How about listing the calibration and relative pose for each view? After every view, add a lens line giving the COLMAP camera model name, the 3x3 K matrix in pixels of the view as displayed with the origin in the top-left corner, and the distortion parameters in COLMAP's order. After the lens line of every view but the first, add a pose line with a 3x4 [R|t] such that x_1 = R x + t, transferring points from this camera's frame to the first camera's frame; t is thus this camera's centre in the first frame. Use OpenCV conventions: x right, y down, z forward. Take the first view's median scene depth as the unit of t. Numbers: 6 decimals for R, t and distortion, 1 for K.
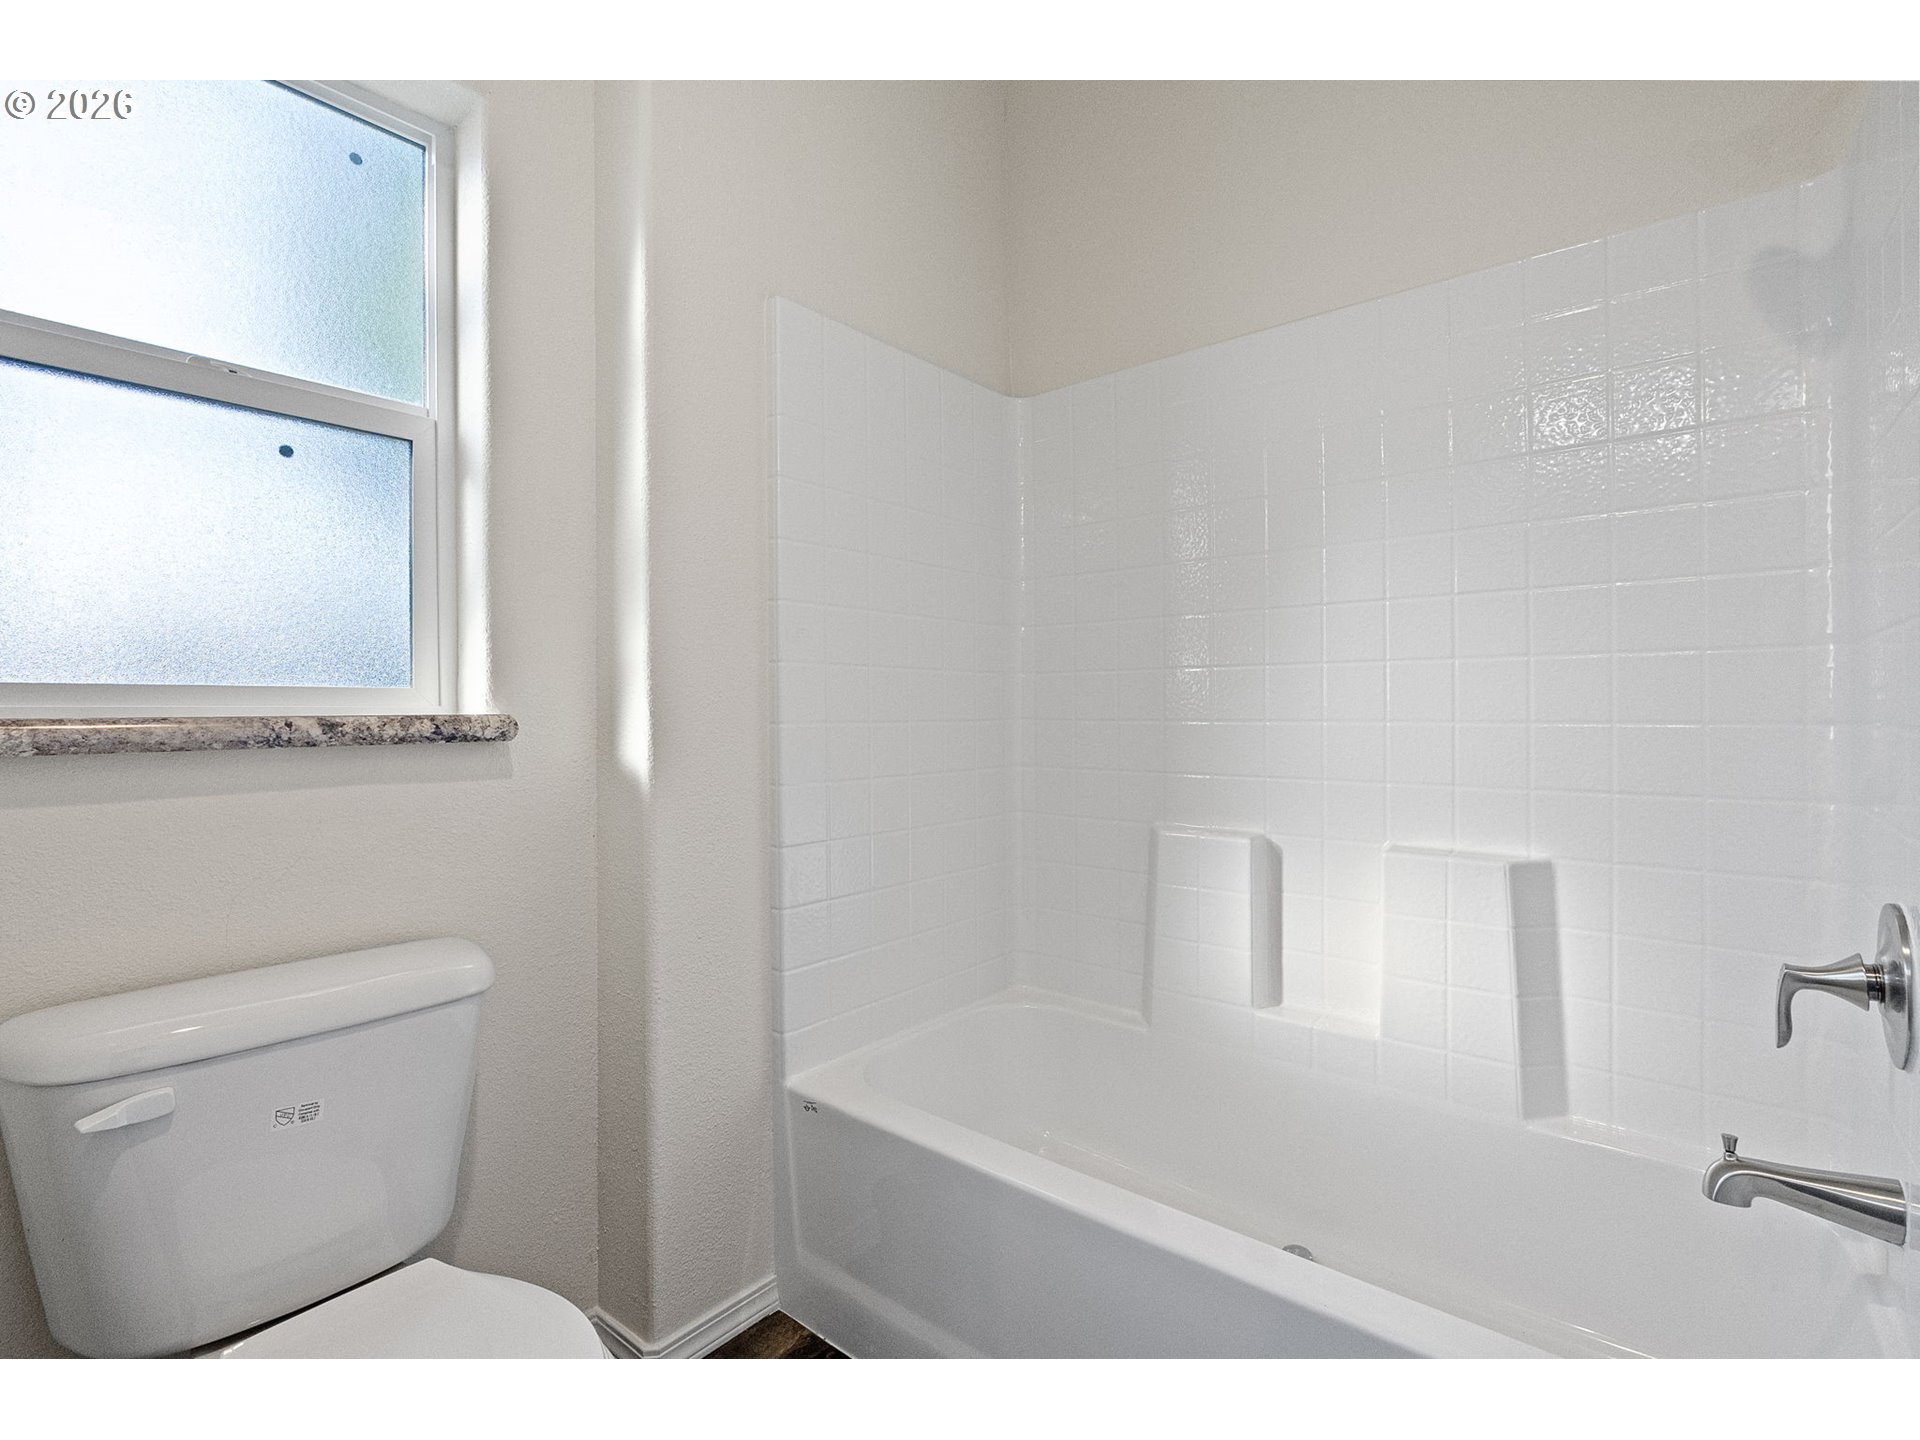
lens RADIAL K [[893.0, 0, 960.0], [0, 893.0, 720.0], [0, 0, 1]] dist [-0.000196, 0.000970]
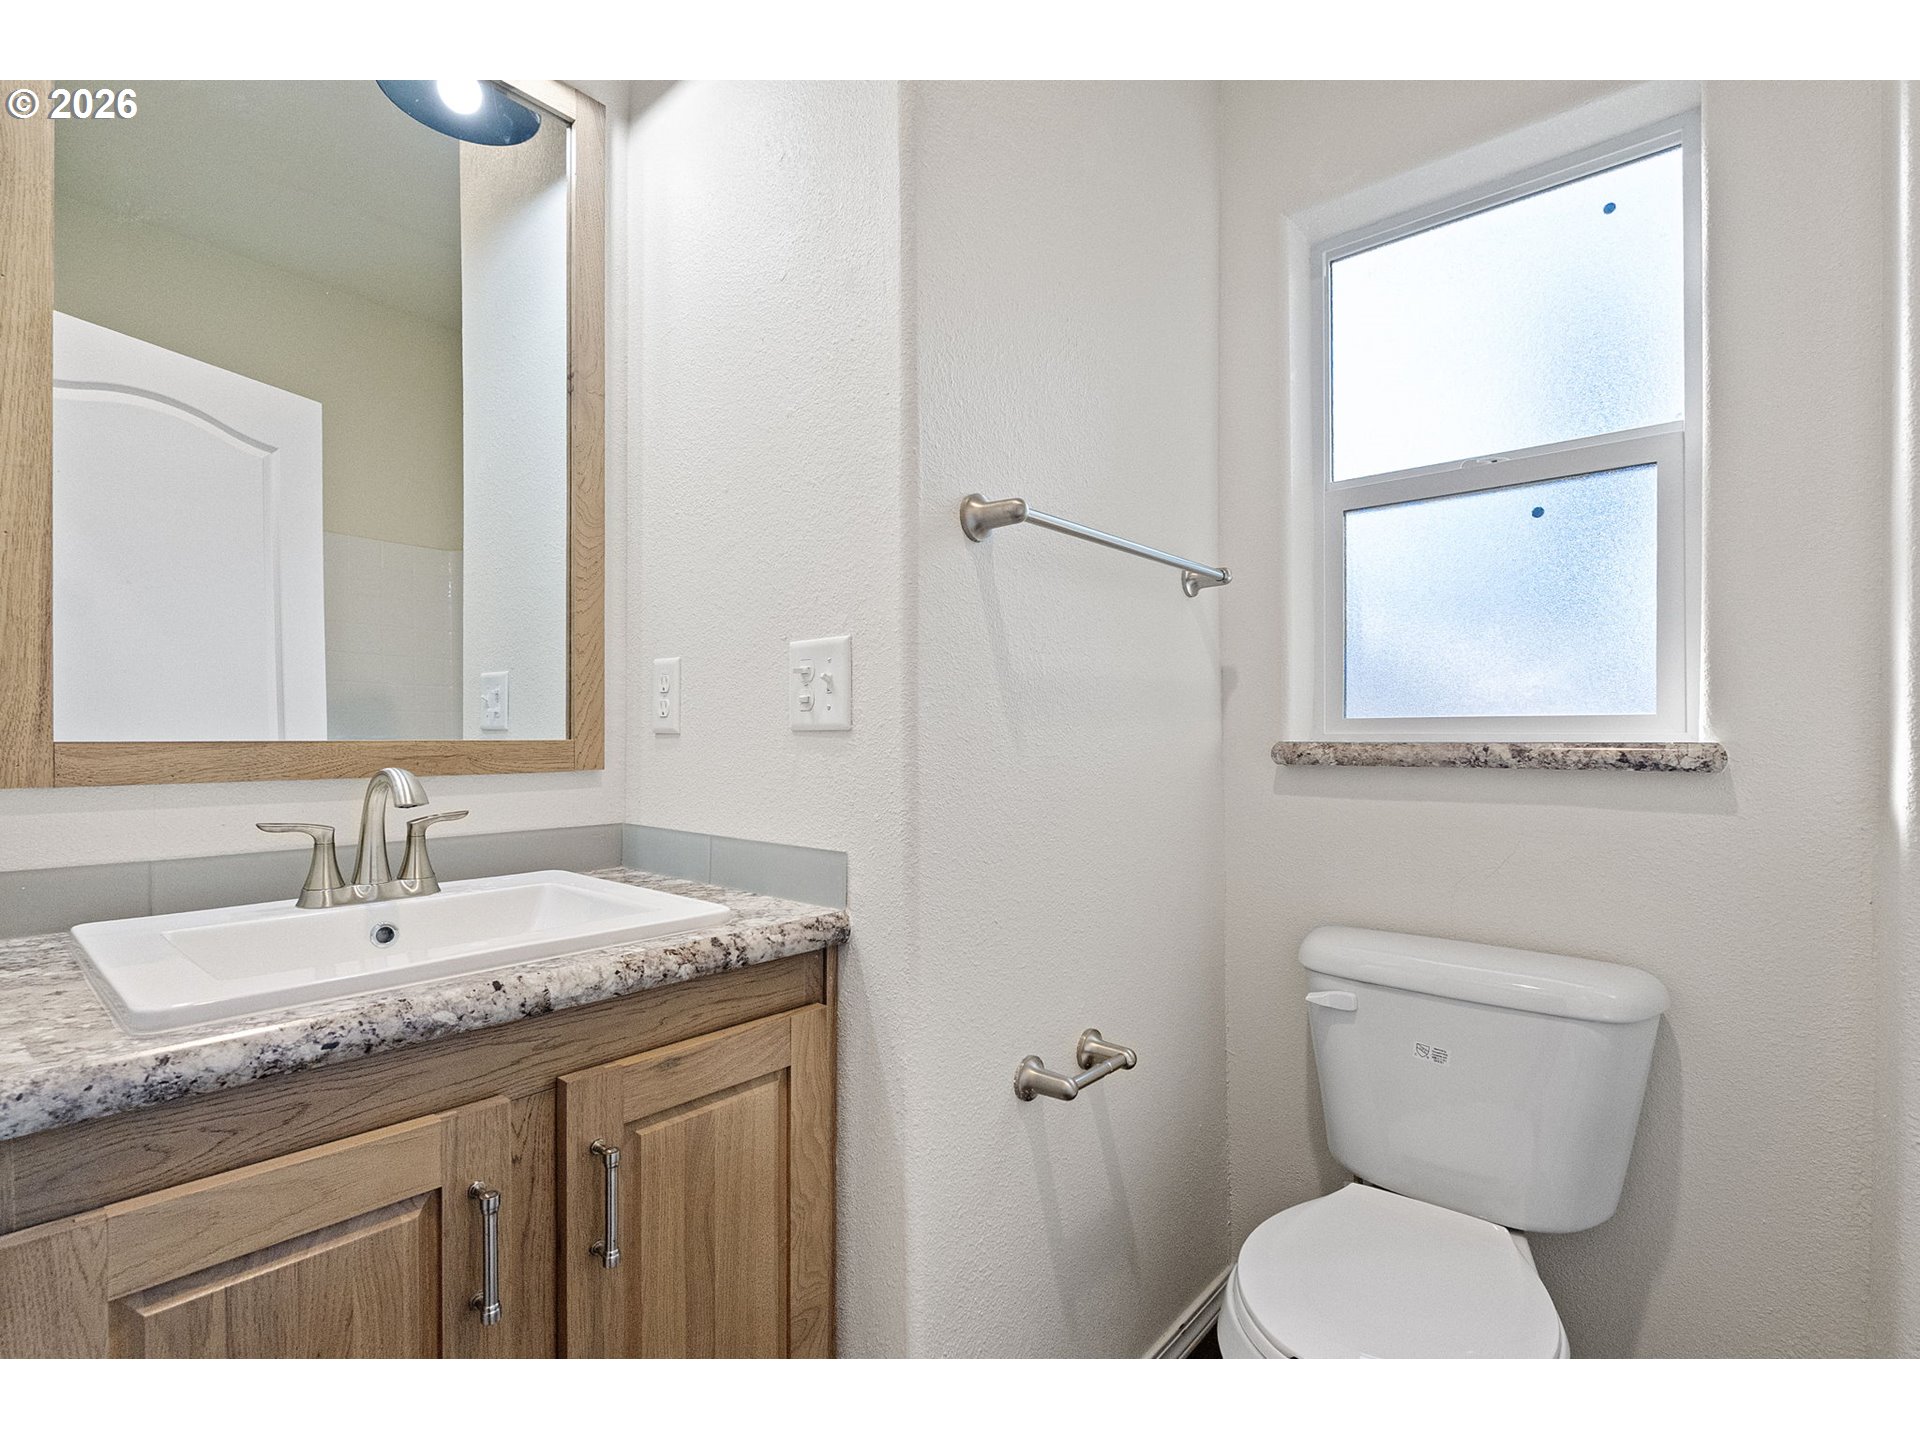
lens RADIAL K [[893.0, 0, 960.0], [0, 893.0, 720.0], [0, 0, 1]] dist [-0.000196, 0.000970]
pose [[-0.002394, -0.014912, -0.999886, 0.466551], [-0.012821, 0.999807, -0.014880, -0.007256], [0.999915, 0.012784, -0.002585, 0.275294]]
